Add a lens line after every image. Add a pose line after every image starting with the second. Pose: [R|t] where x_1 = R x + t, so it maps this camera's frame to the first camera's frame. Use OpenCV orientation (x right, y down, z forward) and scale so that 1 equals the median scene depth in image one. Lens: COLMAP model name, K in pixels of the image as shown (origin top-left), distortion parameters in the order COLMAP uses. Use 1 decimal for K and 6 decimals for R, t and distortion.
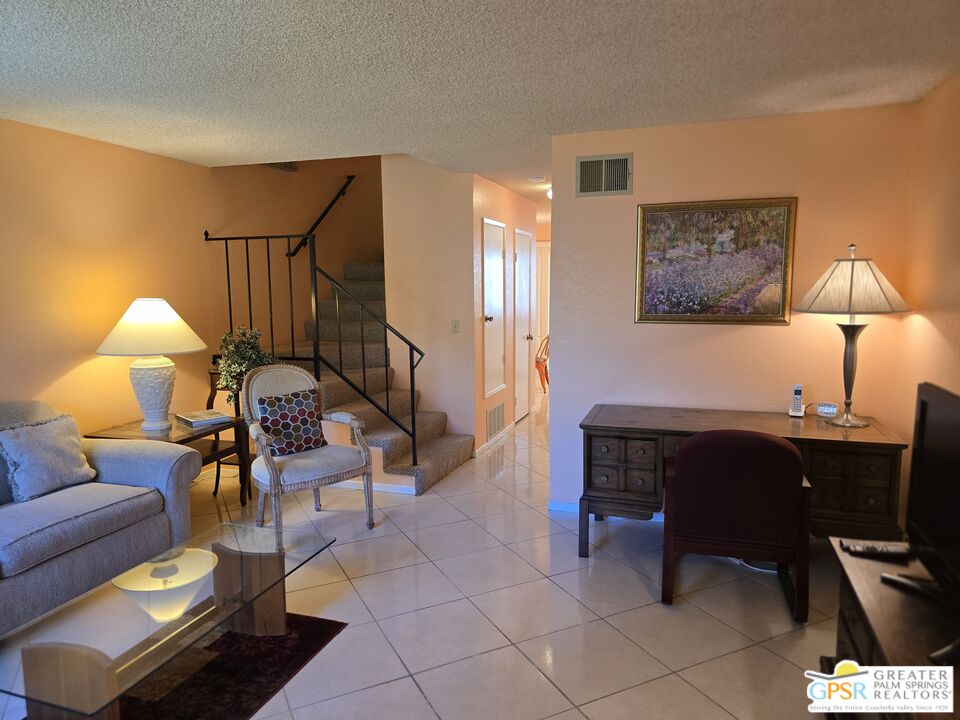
lens RADIAL K [[639.2, 0, 473.1], [0, 639.2, 361.3], [0, 0, 1]] dist [0.061855, -0.055925]
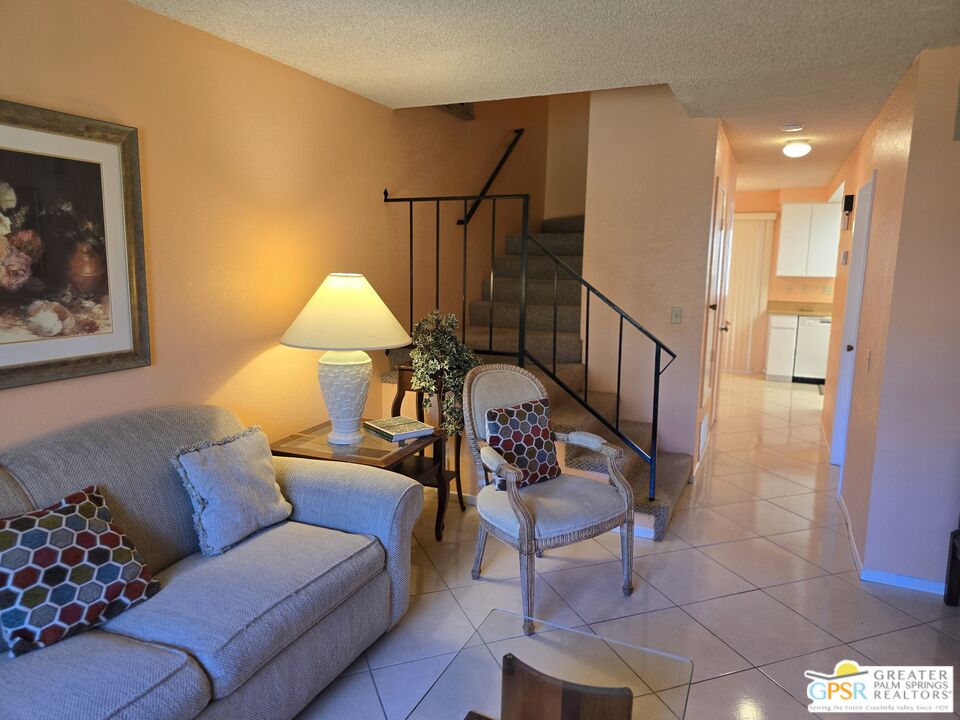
lens RADIAL K [[644.6, 0, 470.9], [0, 644.6, 352.2], [0, 0, 1]] dist [0.069530, -0.057934]
pose [[0.994914, 0.037600, -0.093442, -0.274747], [-0.035577, 0.999097, 0.023226, -0.026619], [0.094231, -0.019783, 0.995354, 0.246879]]
